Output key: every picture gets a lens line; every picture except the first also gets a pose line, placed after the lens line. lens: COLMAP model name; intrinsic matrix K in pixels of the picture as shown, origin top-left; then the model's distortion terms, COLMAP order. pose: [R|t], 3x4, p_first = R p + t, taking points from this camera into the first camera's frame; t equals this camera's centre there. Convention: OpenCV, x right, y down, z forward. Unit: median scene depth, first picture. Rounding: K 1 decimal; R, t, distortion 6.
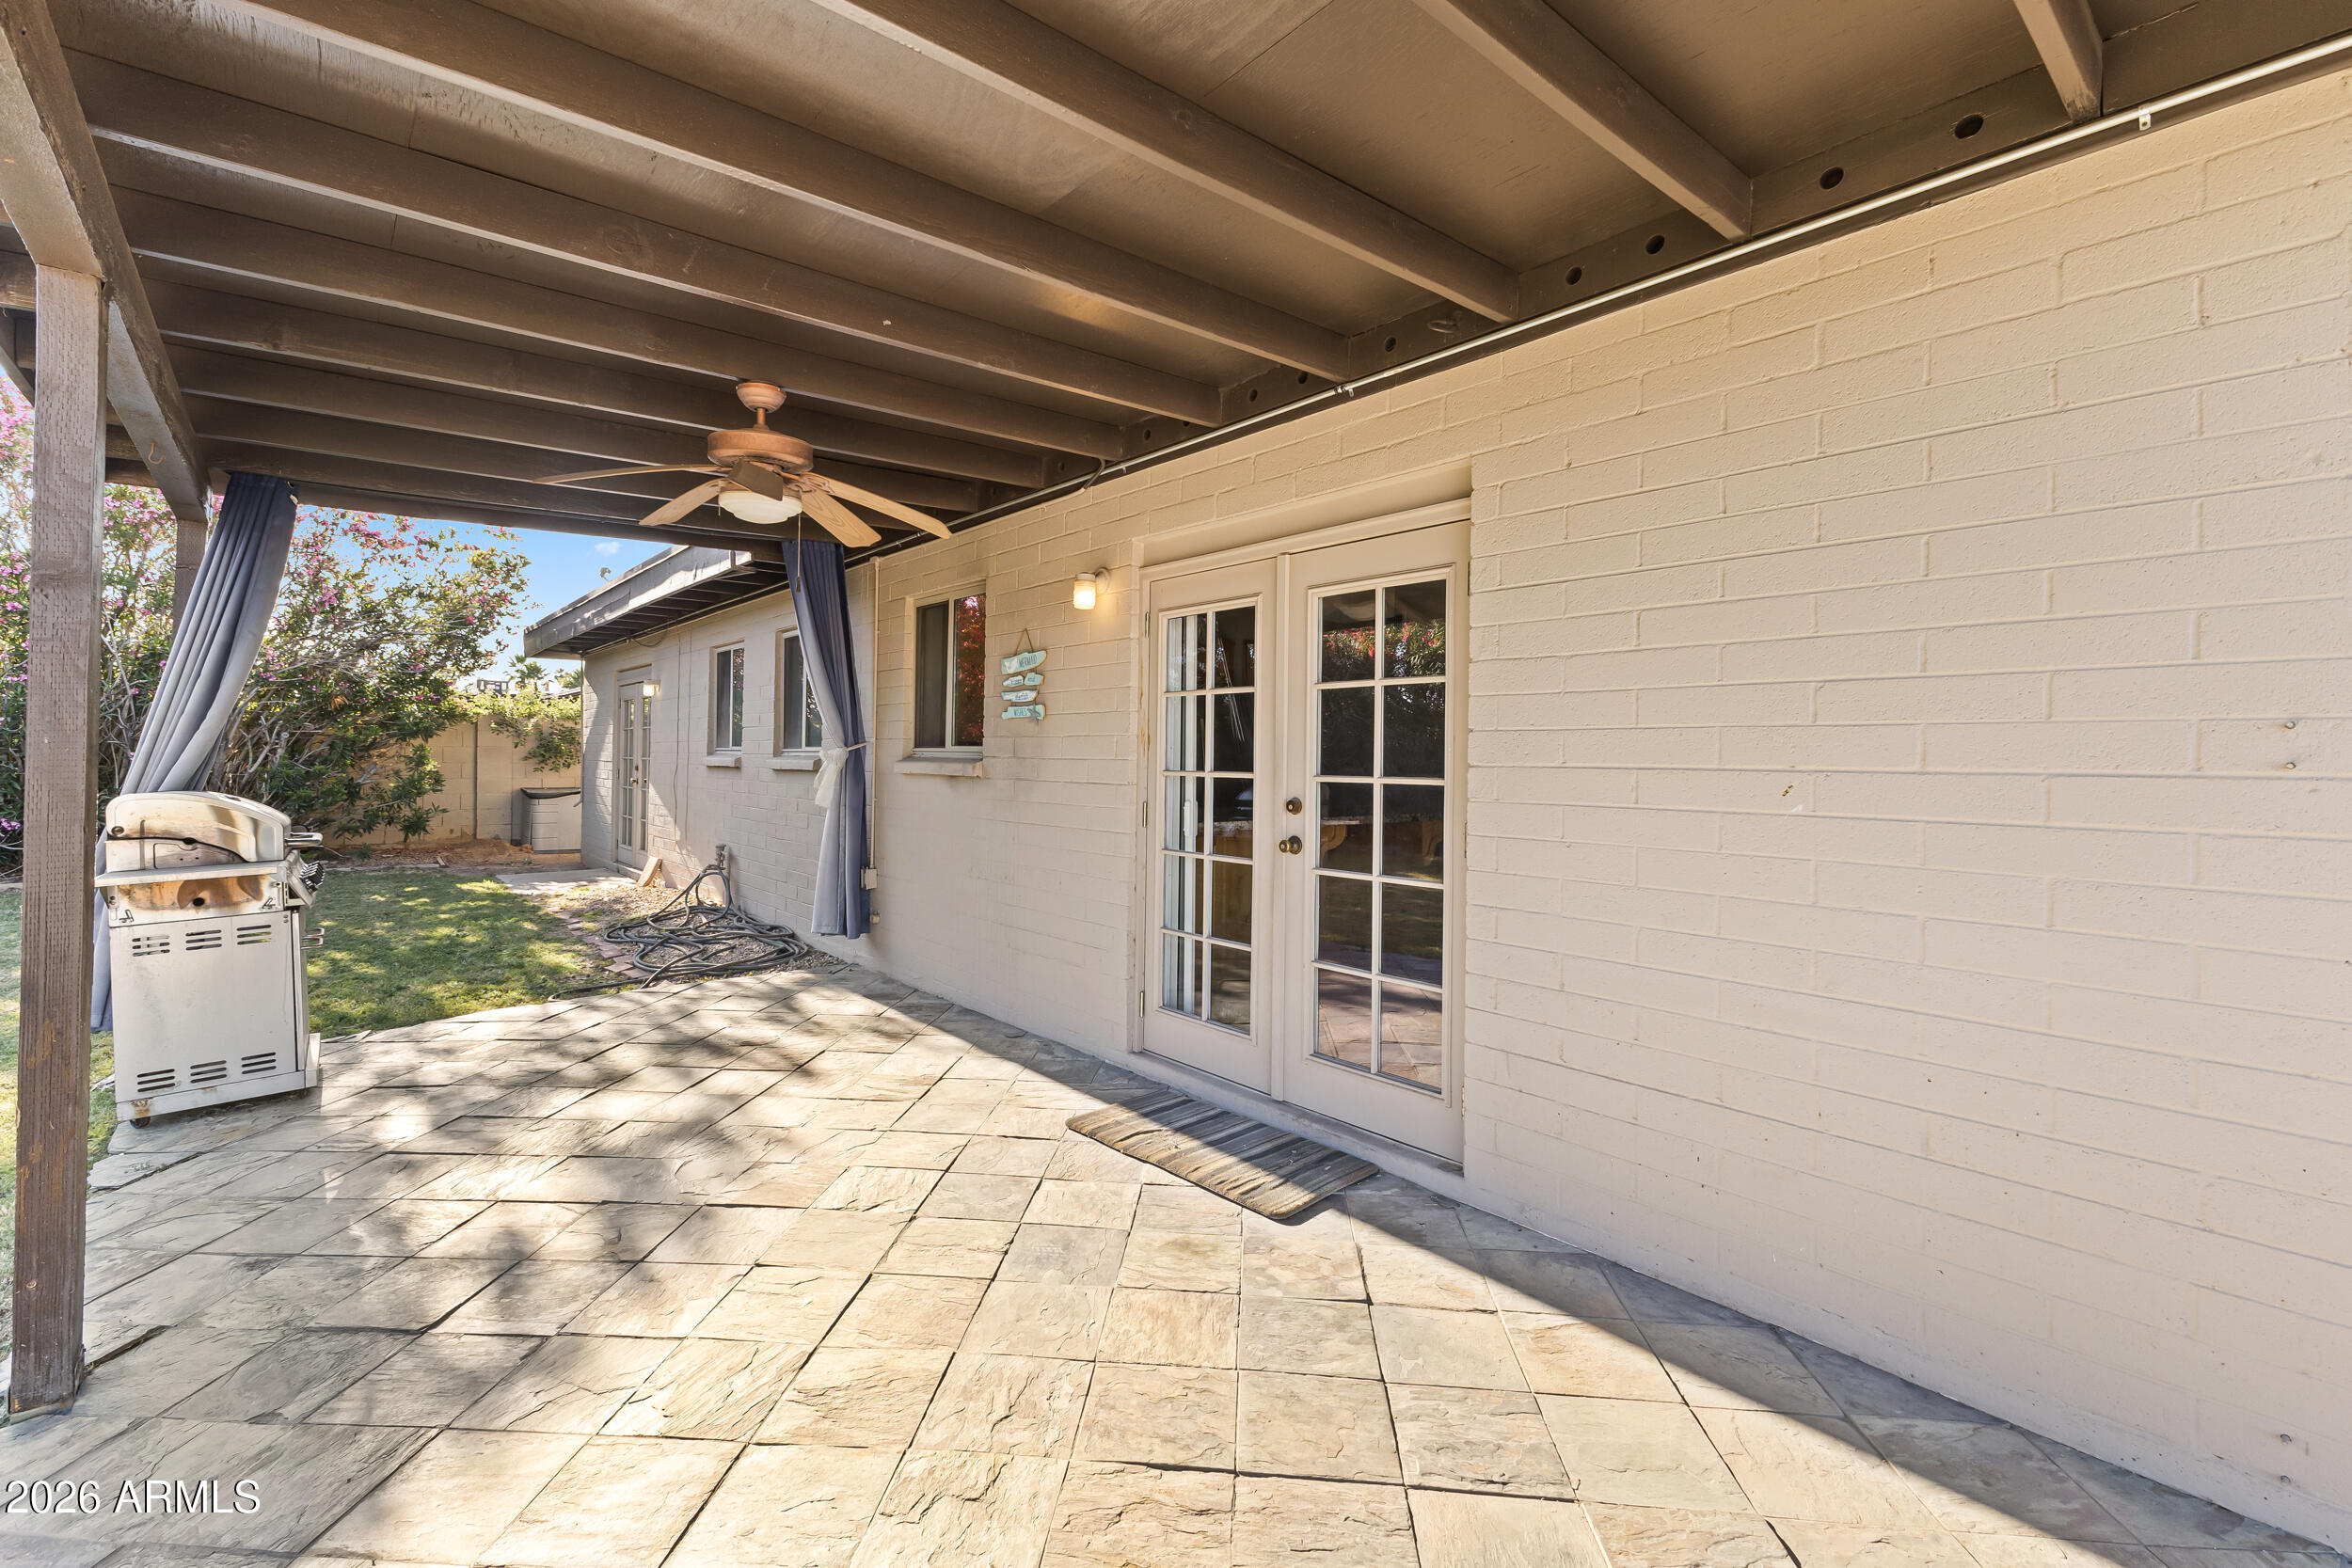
lens RADIAL K [[1016.5, 0, 1165.4], [0, 1016.5, 764.2], [0, 0, 1]] dist [0.009658, -0.001440]
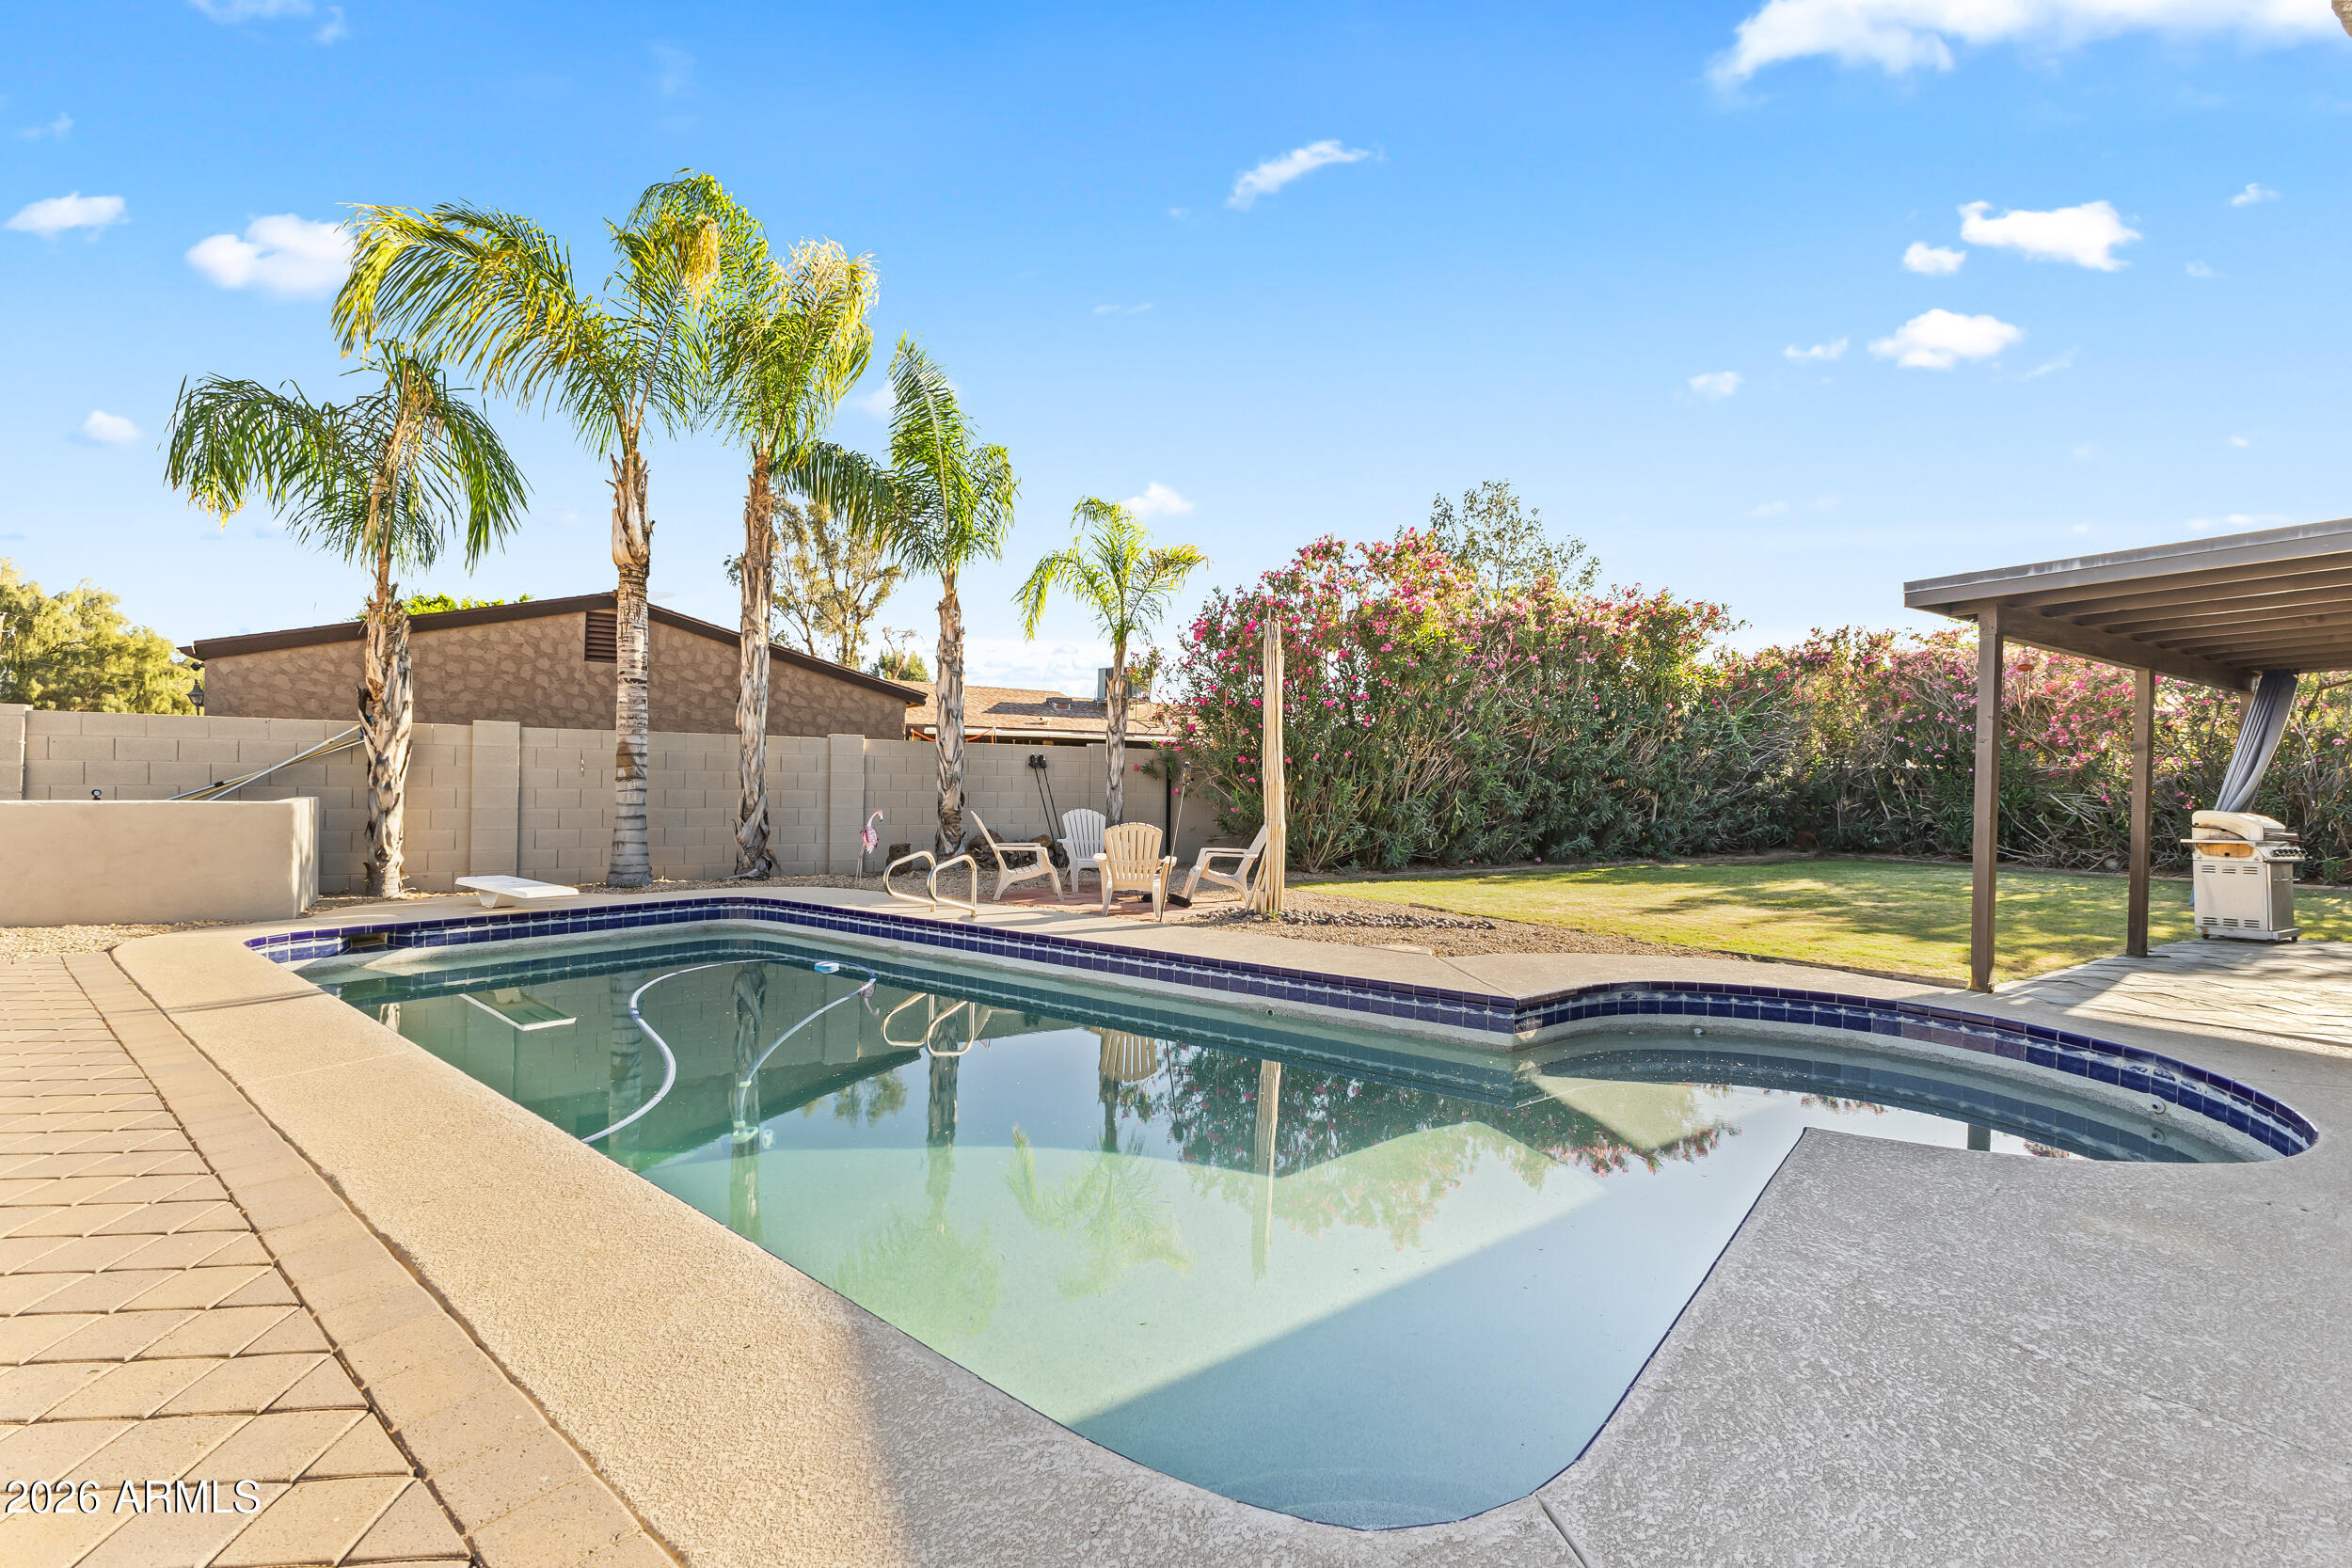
lens RADIAL K [[1016.5, 0, 1180.4], [0, 1016.5, 783.3], [0, 0, 1]] dist [0.009658, -0.001440]
pose [[-0.126491, -0.006007, -0.991950, 1.926914], [-0.029096, 0.999574, -0.002343, 0.042006], [0.991541, 0.028566, -0.126612, -1.267294]]
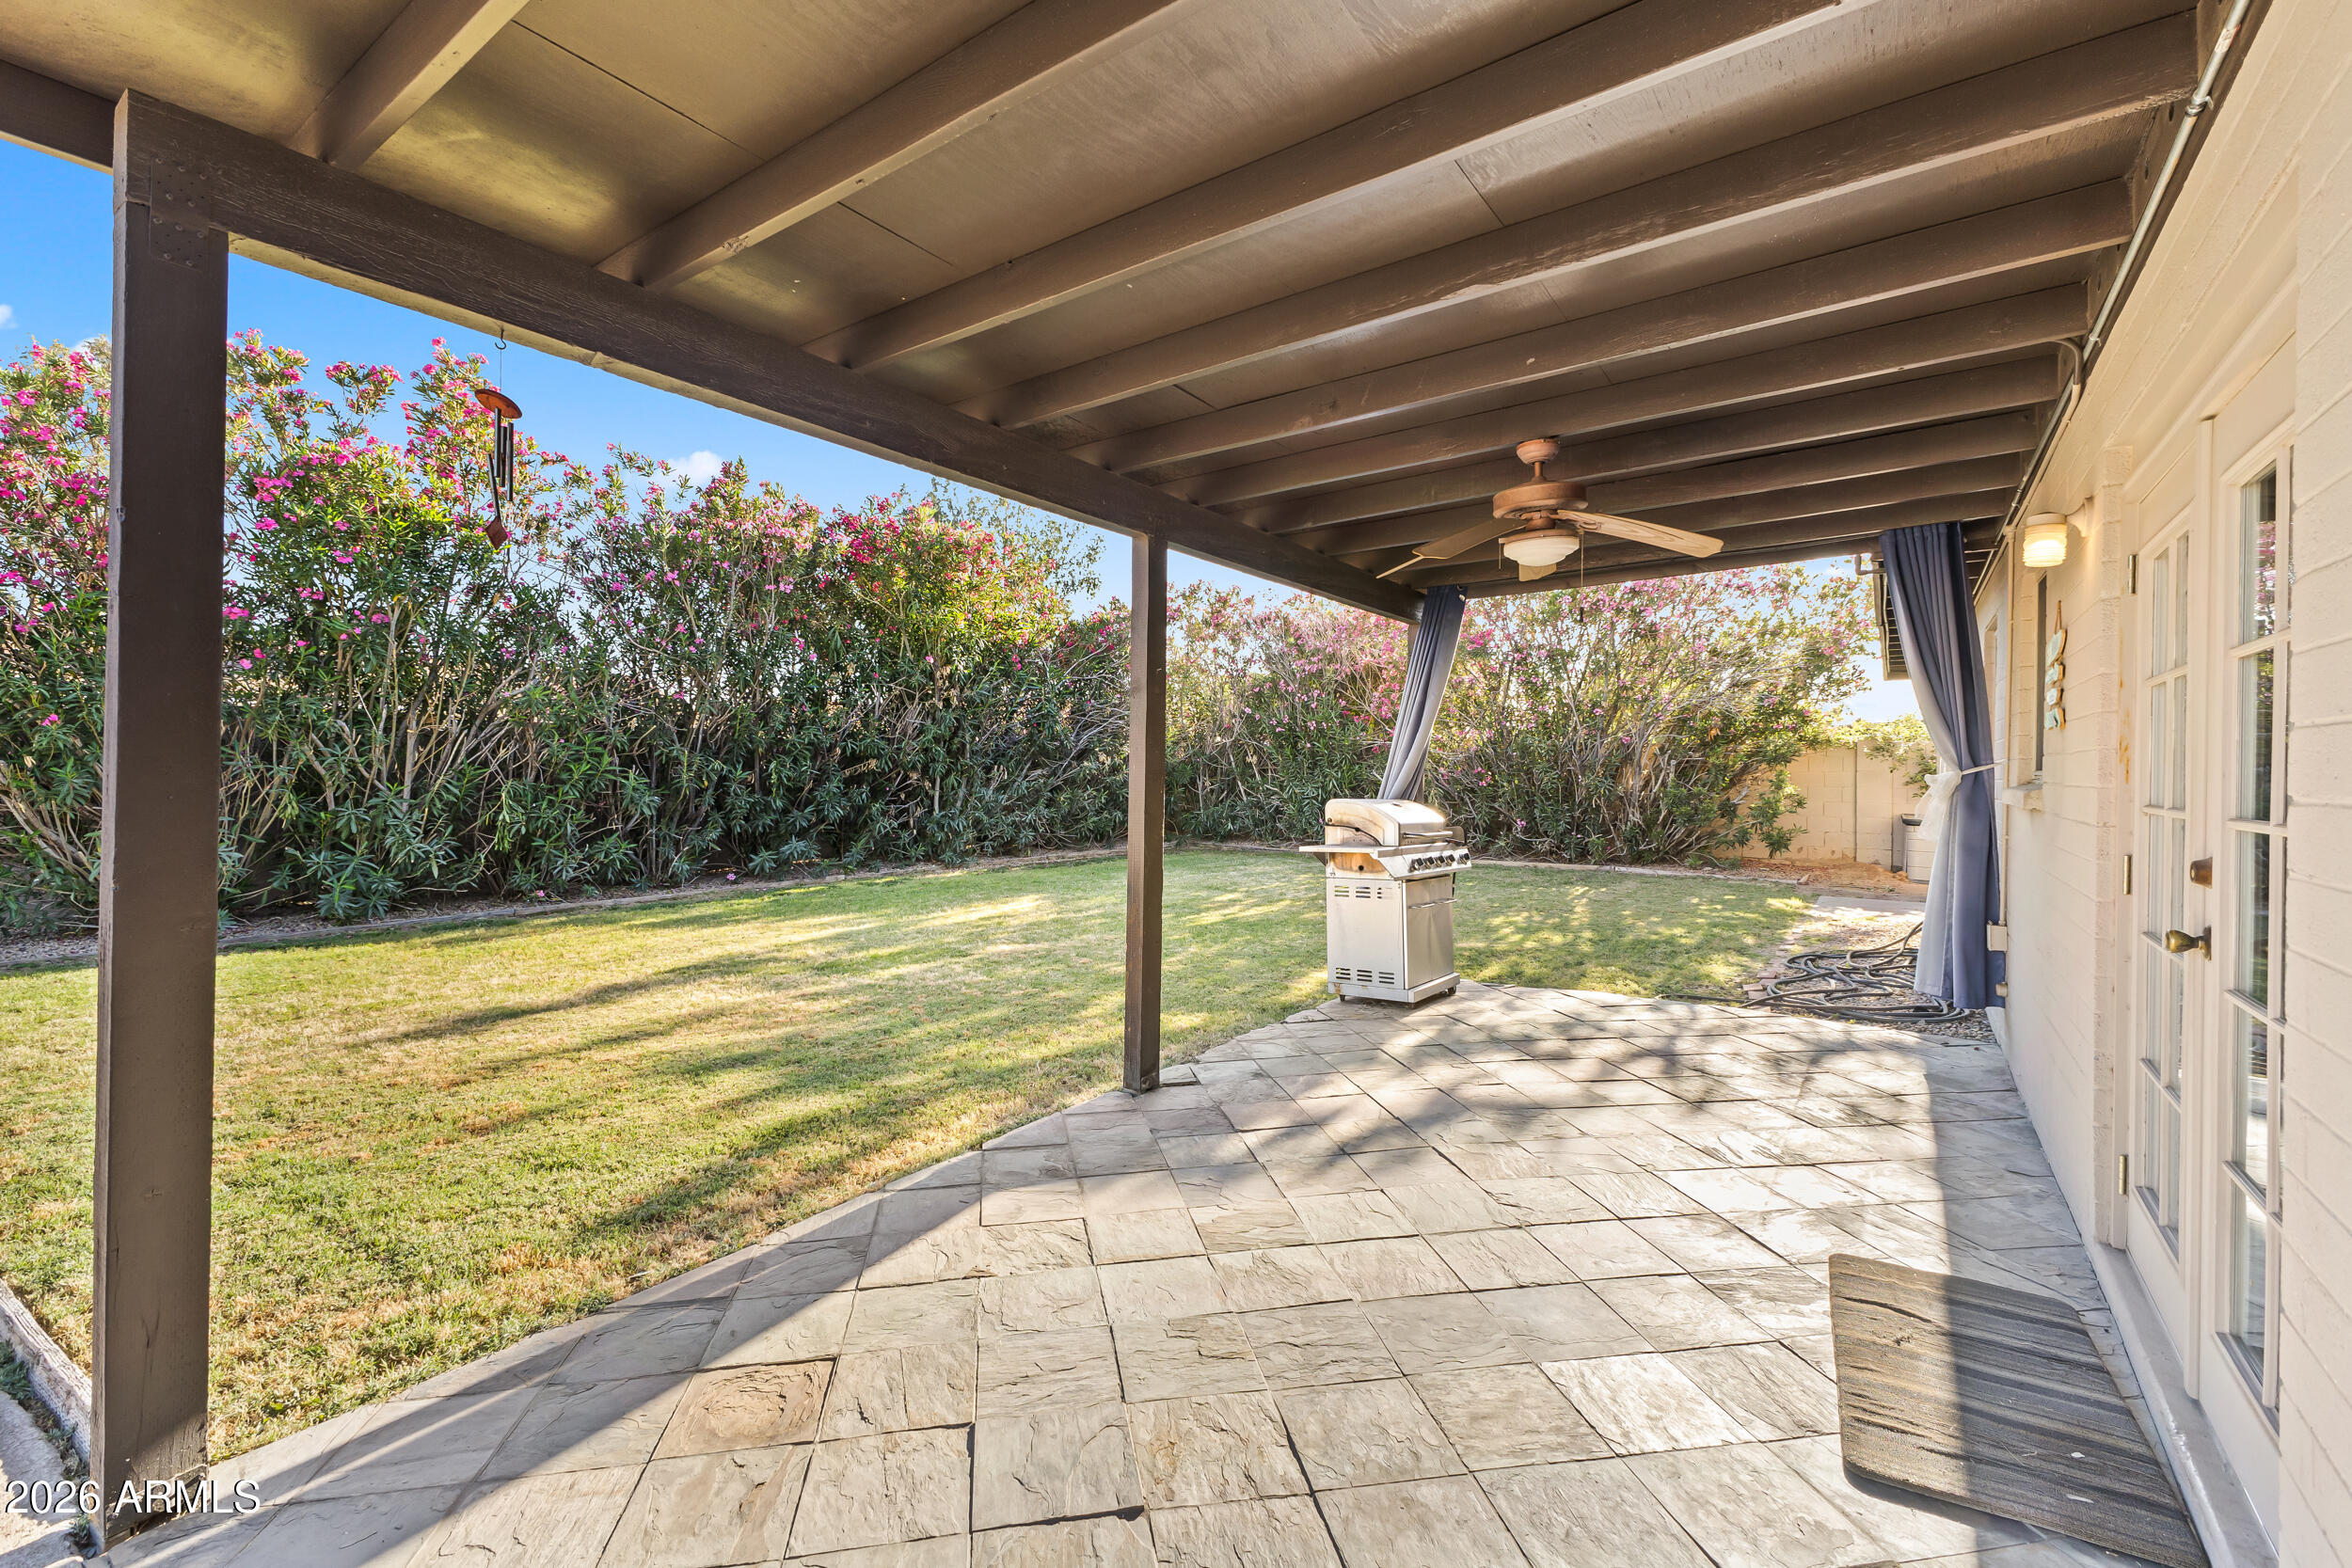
lens RADIAL K [[1016.5, 0, 1176.6], [0, 1016.5, 779.7], [0, 0, 1]] dist [0.009658, -0.001440]
pose [[0.262570, 0.005949, -0.964895, 0.519064], [-0.015307, 0.999881, 0.002000, -0.001828], [0.964792, 0.014244, 0.262630, 0.313301]]
